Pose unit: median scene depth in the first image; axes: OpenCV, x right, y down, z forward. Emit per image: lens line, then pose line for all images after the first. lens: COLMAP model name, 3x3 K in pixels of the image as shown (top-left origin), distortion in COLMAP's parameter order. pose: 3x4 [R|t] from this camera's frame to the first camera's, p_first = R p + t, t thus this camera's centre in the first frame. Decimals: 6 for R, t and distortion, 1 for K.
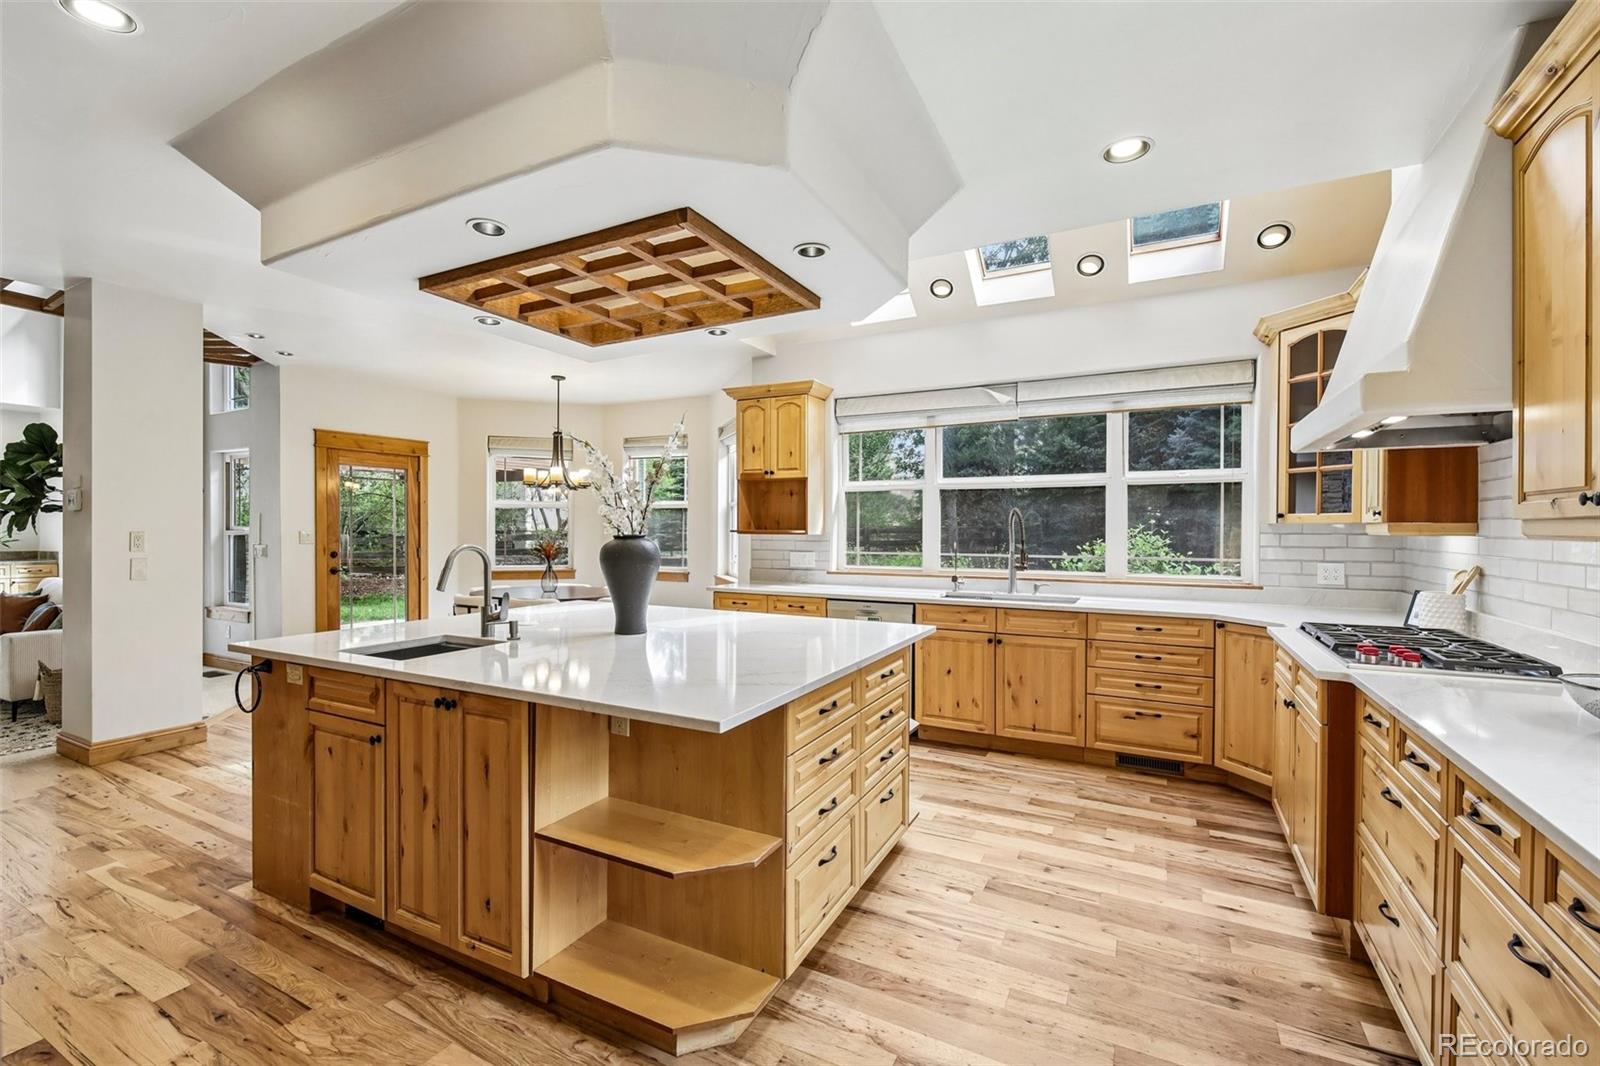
lens RADIAL K [[695.5, 0, 797.9], [0, 695.5, 534.3], [0, 0, 1]] dist [-0.008479, -0.005386]
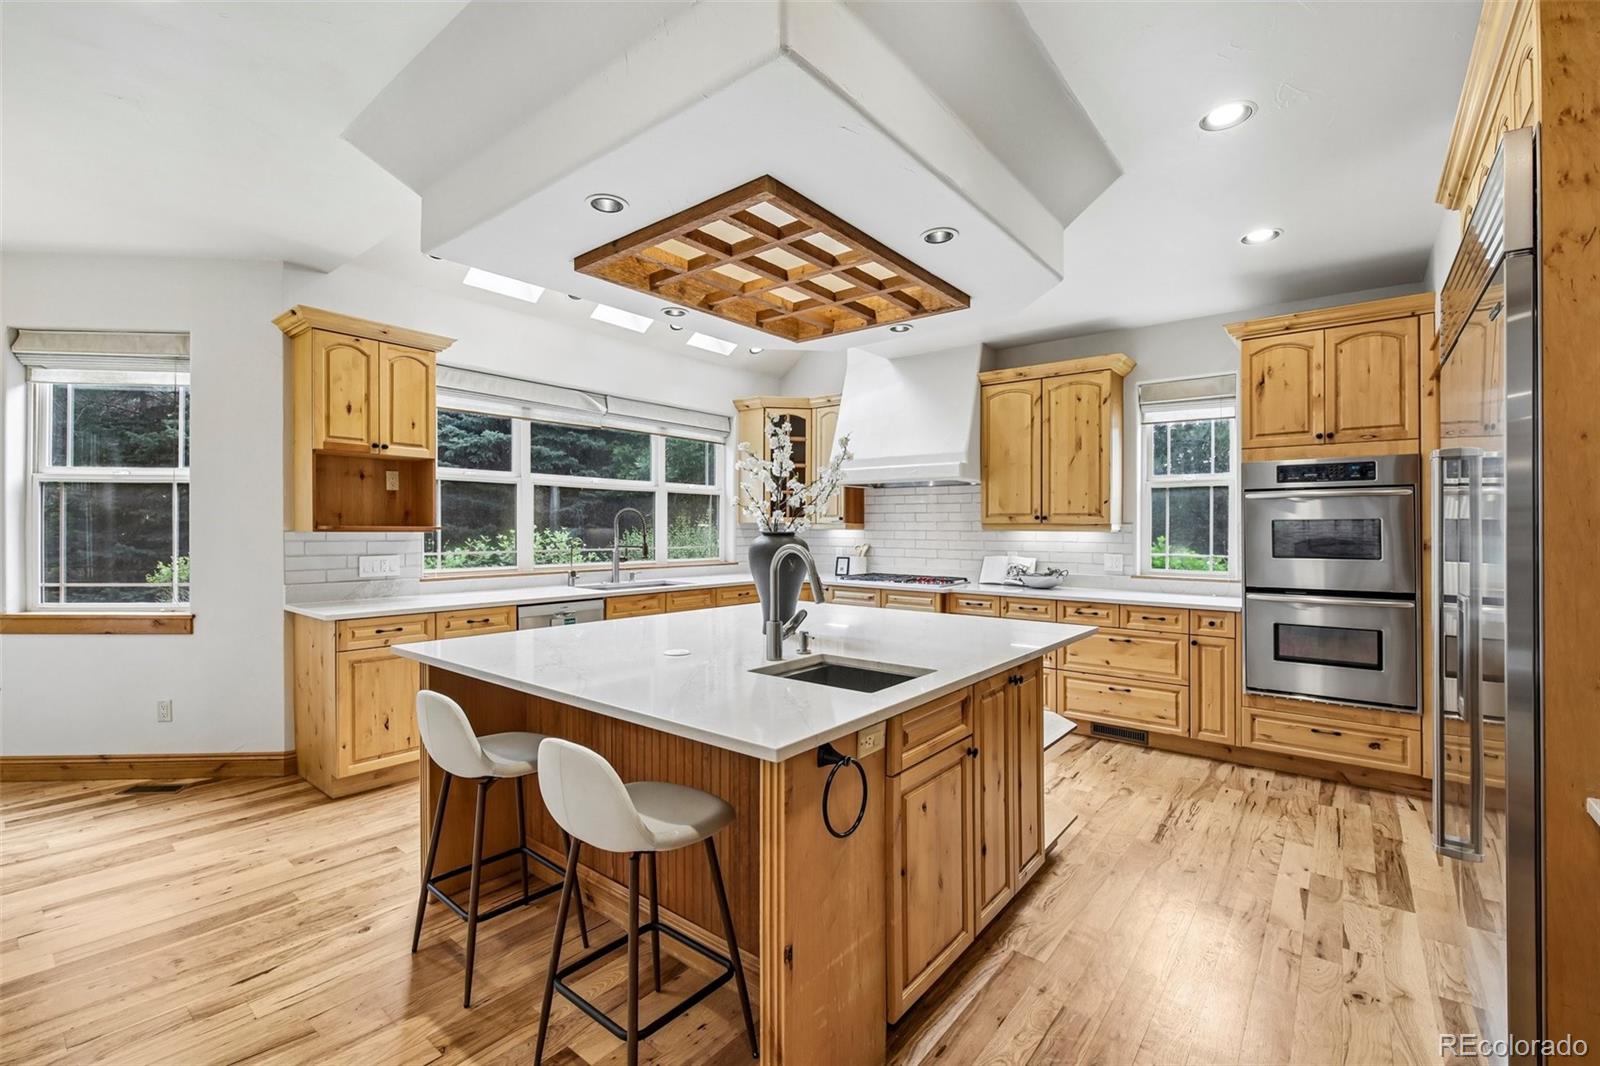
lens RADIAL K [[695.5, 0, 795.9], [0, 695.5, 528.8], [0, 0, 1]] dist [-0.008479, -0.005386]
pose [[0.200009, -0.002709, 0.979790, -0.572641], [0.003063, 0.999993, 0.002139, -0.003135], [-0.979789, 0.002573, 0.200016, 0.380128]]
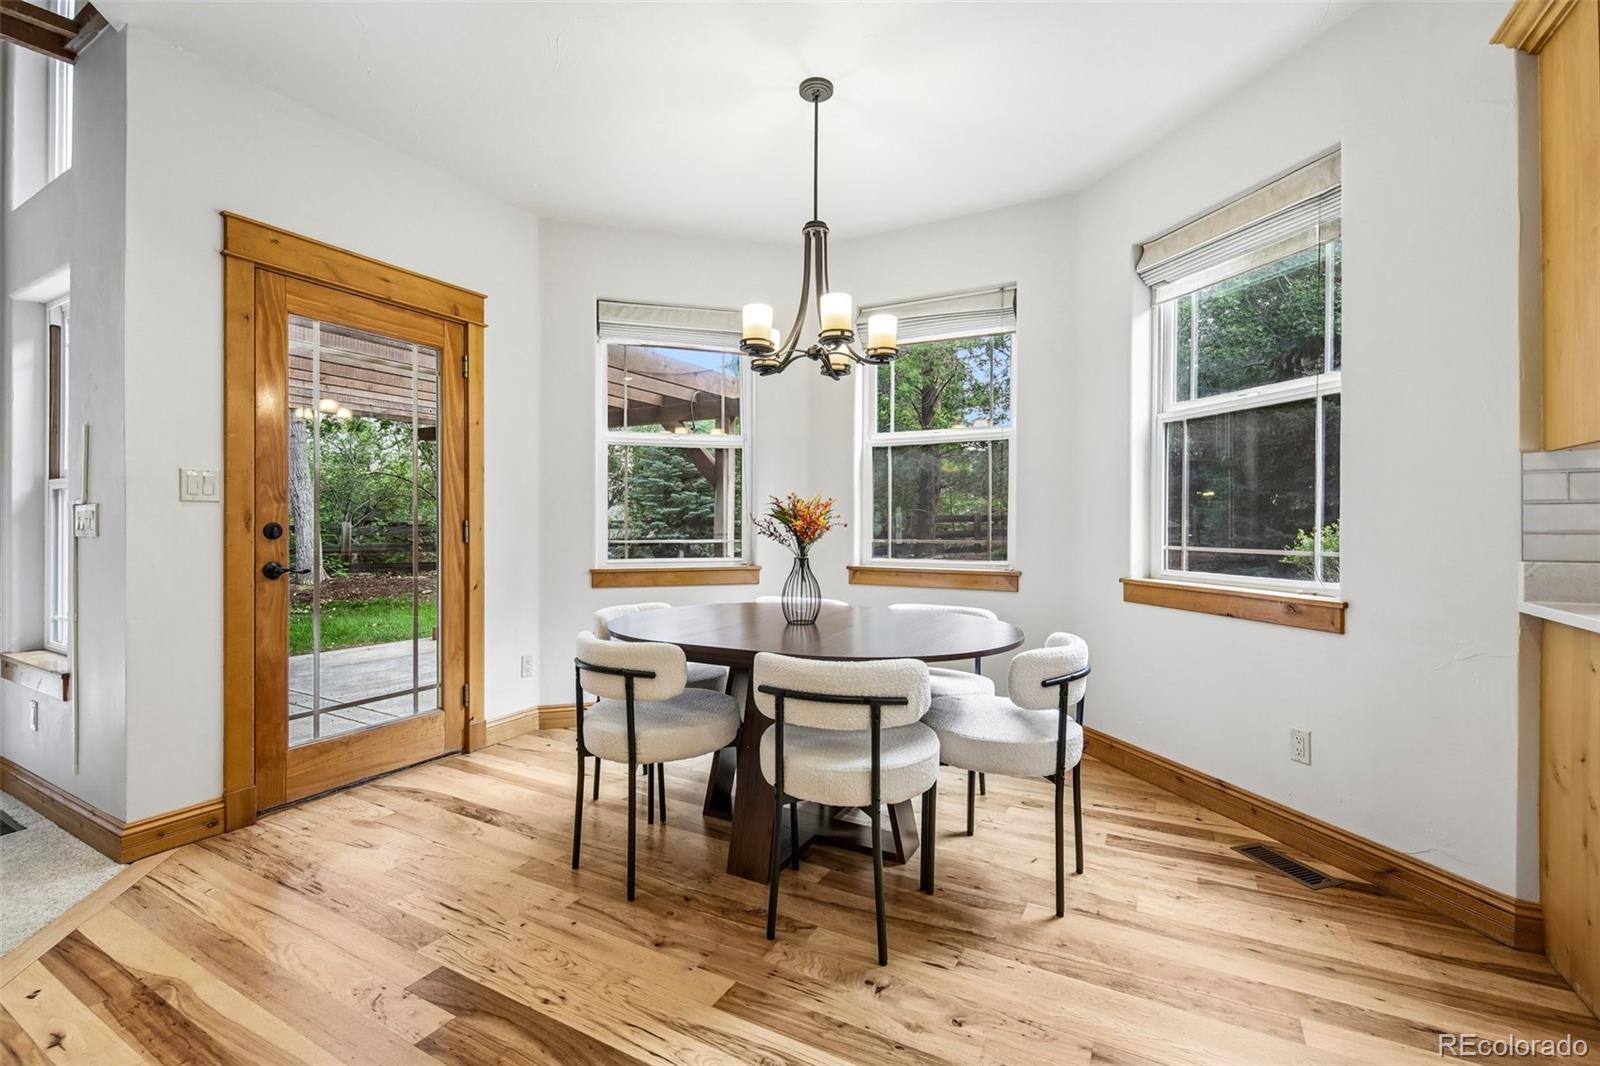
lens RADIAL K [[695.5, 0, 797.1], [0, 695.5, 534.7], [0, 0, 1]] dist [-0.008479, -0.005386]
pose [[0.999910, -0.001208, -0.013371, -0.379756], [0.001278, 0.999986, 0.005223, 0.032613], [0.013364, -0.005240, 0.999897, 0.640232]]
